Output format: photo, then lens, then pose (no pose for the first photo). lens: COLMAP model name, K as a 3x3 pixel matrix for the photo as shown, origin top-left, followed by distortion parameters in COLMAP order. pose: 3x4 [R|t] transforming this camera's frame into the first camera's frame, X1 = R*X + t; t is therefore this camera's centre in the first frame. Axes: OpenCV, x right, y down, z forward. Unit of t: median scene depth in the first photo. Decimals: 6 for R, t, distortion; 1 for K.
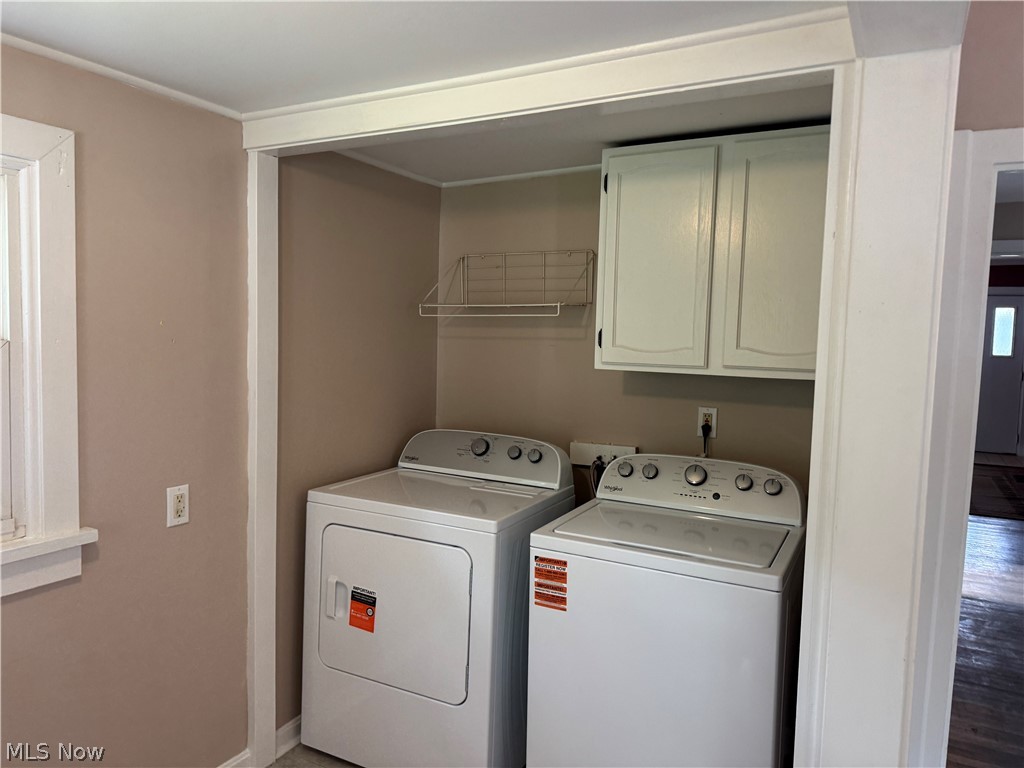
lens RADIAL K [[721.9, 0, 512.4], [0, 721.9, 380.6], [0, 0, 1]] dist [0.063637, -0.060766]
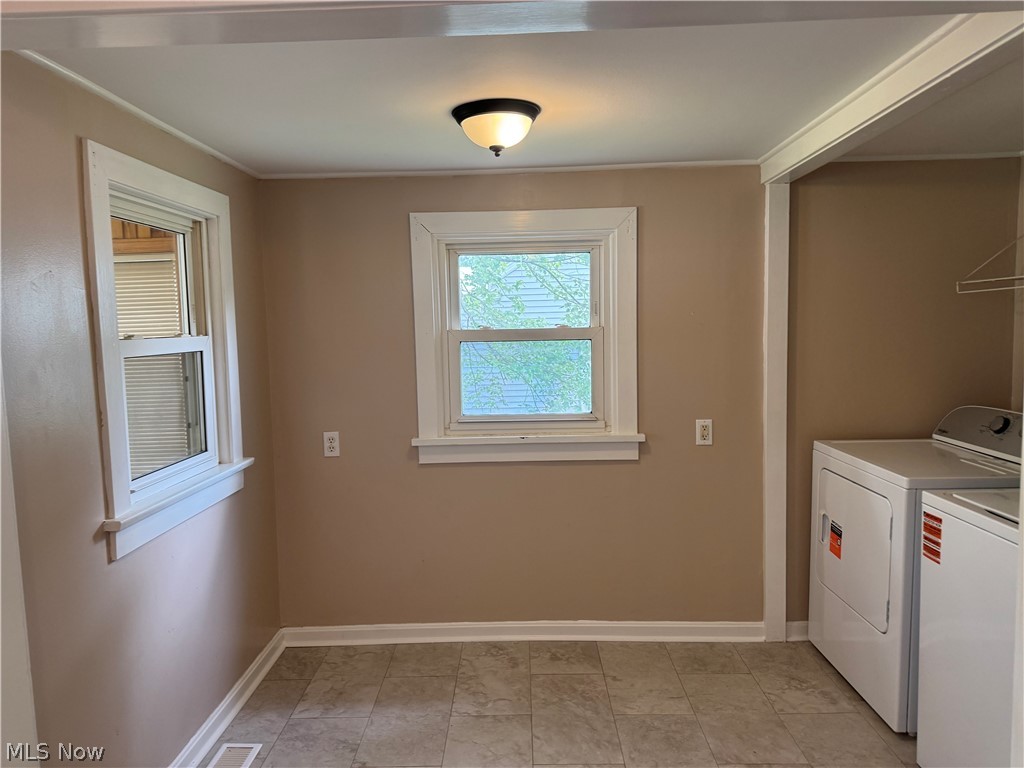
lens RADIAL K [[721.9, 0, 504.0], [0, 721.9, 385.3], [0, 0, 1]] dist [0.063637, -0.060766]
pose [[0.458298, 0.045508, -0.887633, 0.679627], [-0.031330, 0.998895, 0.035036, 0.032604], [0.888246, 0.011752, 0.459217, -0.067499]]
